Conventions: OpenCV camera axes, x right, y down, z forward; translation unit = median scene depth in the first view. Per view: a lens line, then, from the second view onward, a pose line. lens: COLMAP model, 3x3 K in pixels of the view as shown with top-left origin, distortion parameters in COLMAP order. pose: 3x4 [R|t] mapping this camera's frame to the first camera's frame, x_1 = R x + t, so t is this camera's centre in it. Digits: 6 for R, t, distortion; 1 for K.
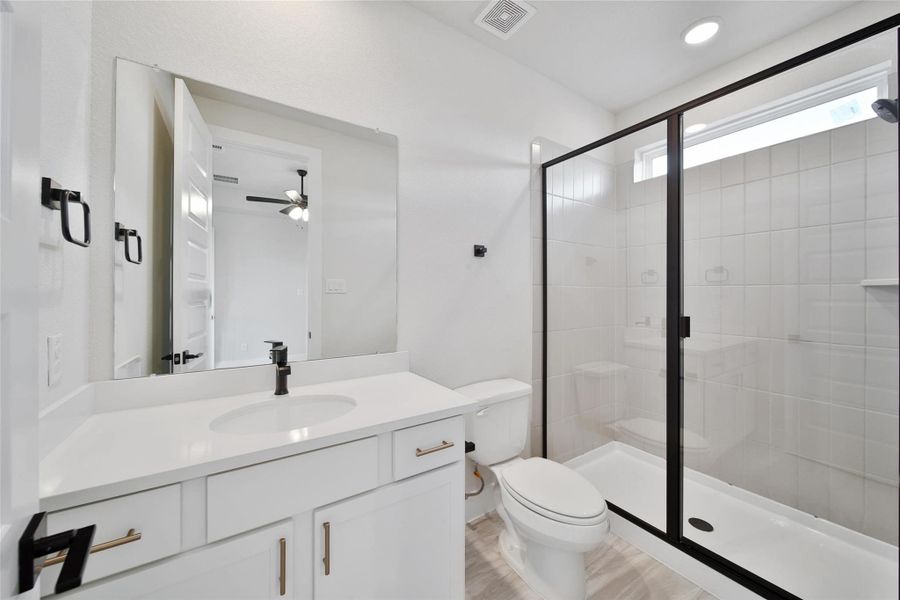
lens RADIAL K [[330.3, 0, 451.8], [0, 330.3, 296.1], [0, 0, 1]] dist [-0.000642, -0.000941]
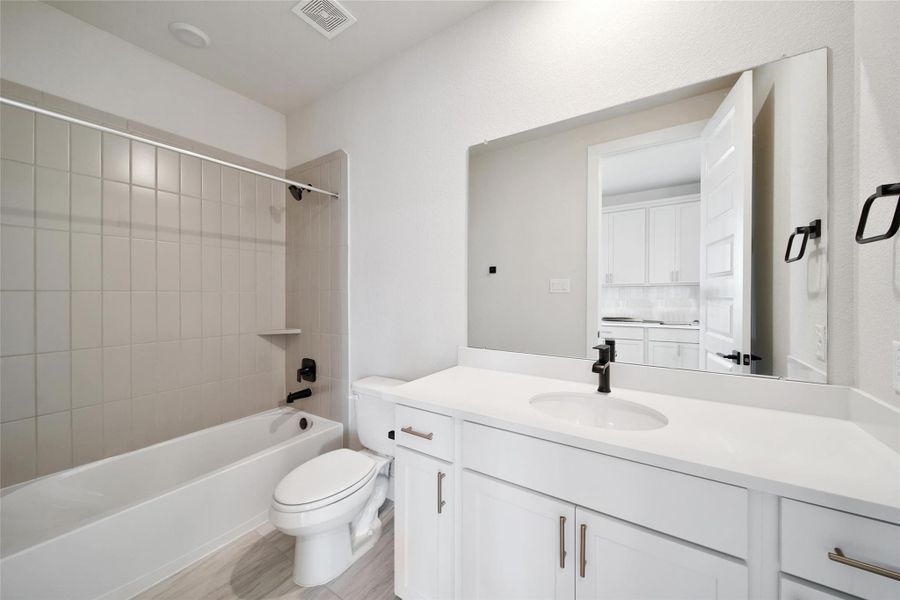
lens RADIAL K [[330.3, 0, 451.2], [0, 330.3, 298.5], [0, 0, 1]] dist [-0.000642, -0.000941]
pose [[0.386369, 0.005624, -0.922327, 0.248164], [0.001143, 0.999978, 0.006577, -0.000379], [0.922344, -0.003596, 0.386354, 0.166109]]
